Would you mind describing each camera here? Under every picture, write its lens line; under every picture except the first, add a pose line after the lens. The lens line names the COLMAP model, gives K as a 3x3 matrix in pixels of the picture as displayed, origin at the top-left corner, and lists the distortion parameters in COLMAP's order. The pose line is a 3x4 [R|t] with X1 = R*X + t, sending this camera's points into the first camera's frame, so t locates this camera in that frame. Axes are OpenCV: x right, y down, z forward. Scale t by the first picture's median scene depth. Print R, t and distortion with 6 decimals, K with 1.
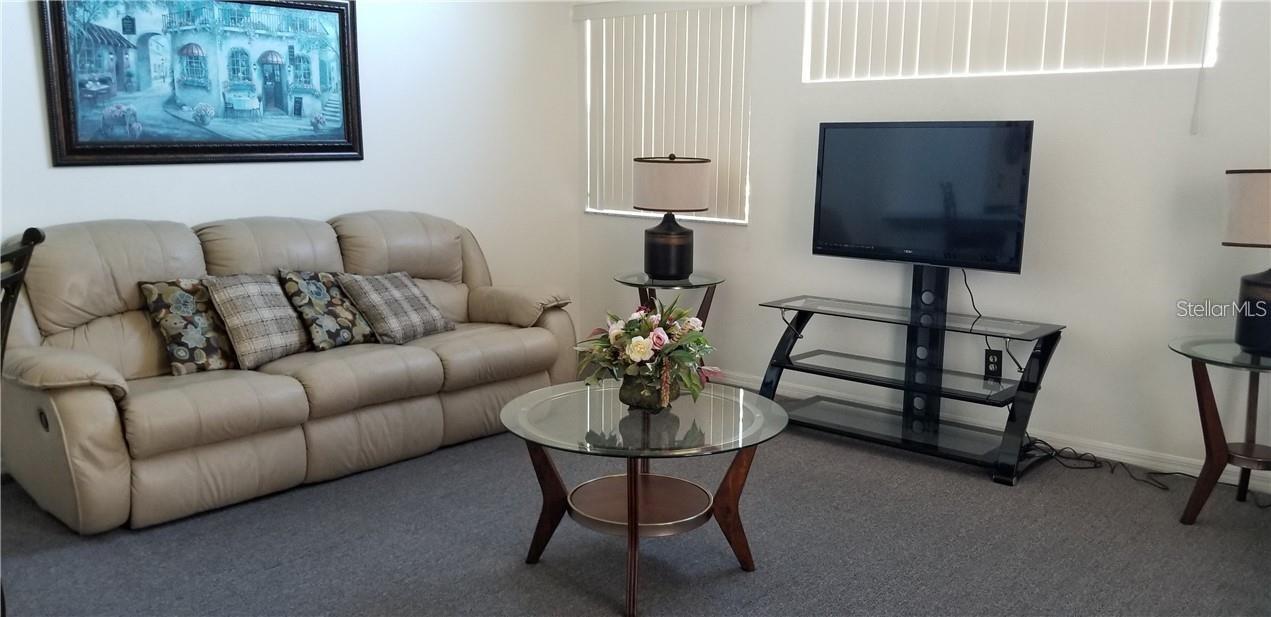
lens RADIAL K [[1010.2, 0, 632.5], [0, 1010.2, 310.8], [0, 0, 1]] dist [0.084538, -0.129450]
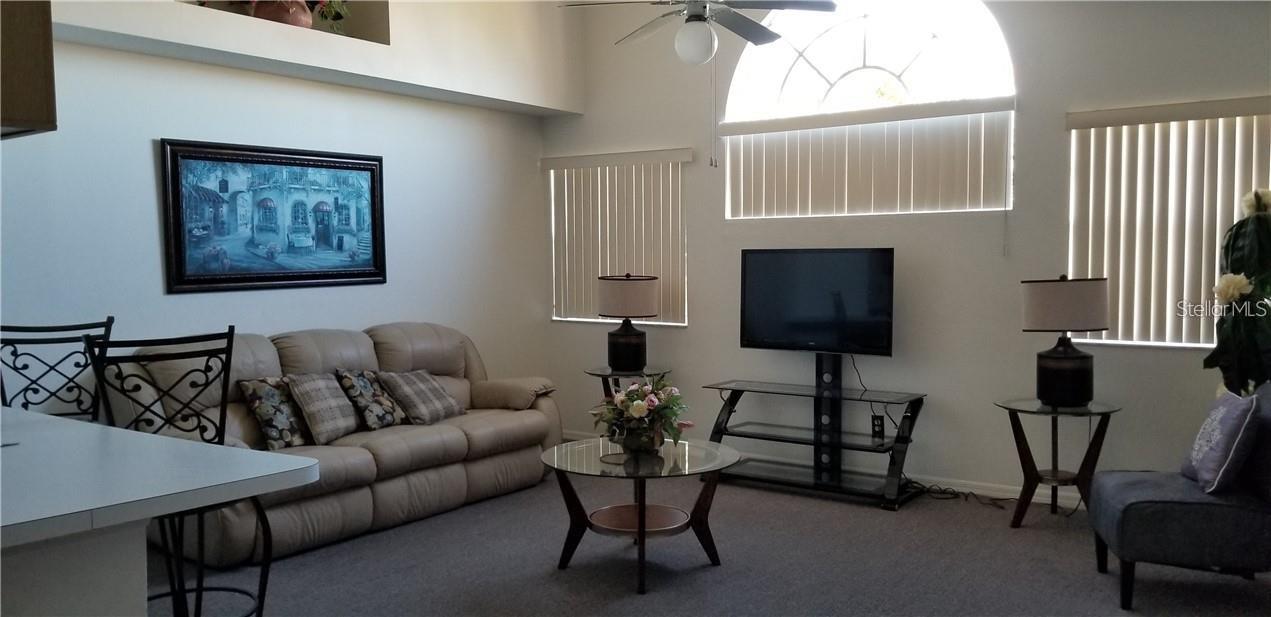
lens RADIAL K [[1010.2, 0, 629.3], [0, 1010.2, 307.9], [0, 0, 1]] dist [0.084538, -0.129450]
pose [[0.995090, -0.020613, 0.096807, -0.101811], [0.031451, 0.993233, -0.111799, 0.038917], [-0.093847, 0.114295, 0.989004, -0.322340]]
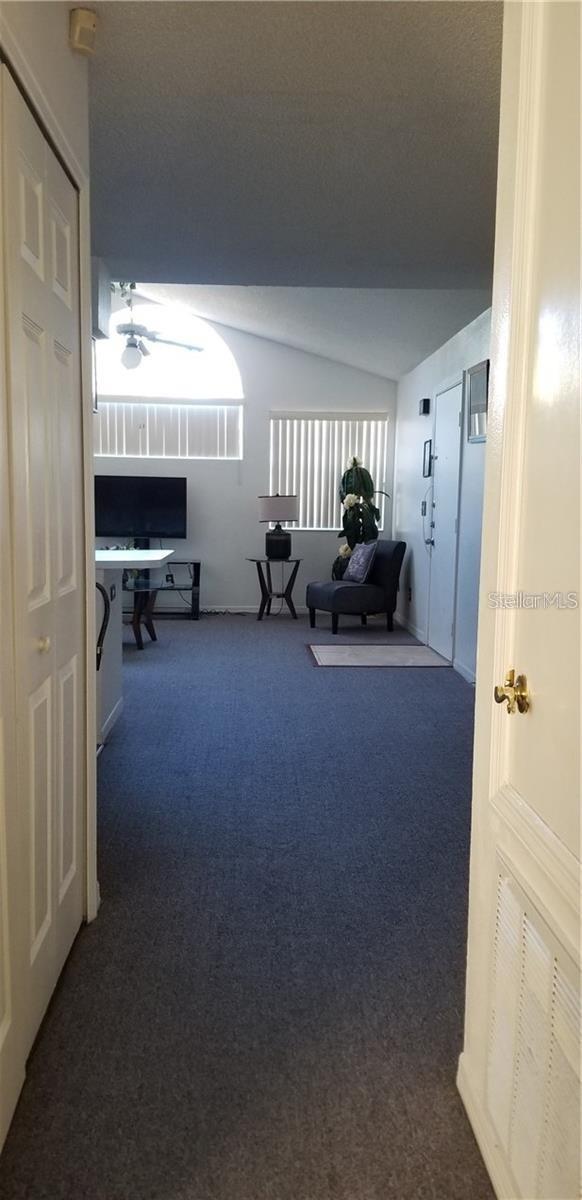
lens RADIAL K [[953.8, 0, 296.6], [0, 953.8, 605.5], [0, 0, 1]] dist [0.084538, -0.129450]
pose [[0.719087, -0.071215, 0.691261, -1.008565], [0.102857, 0.994686, -0.004523, 0.157801], [-0.687265, 0.074354, 0.722591, -0.821045]]
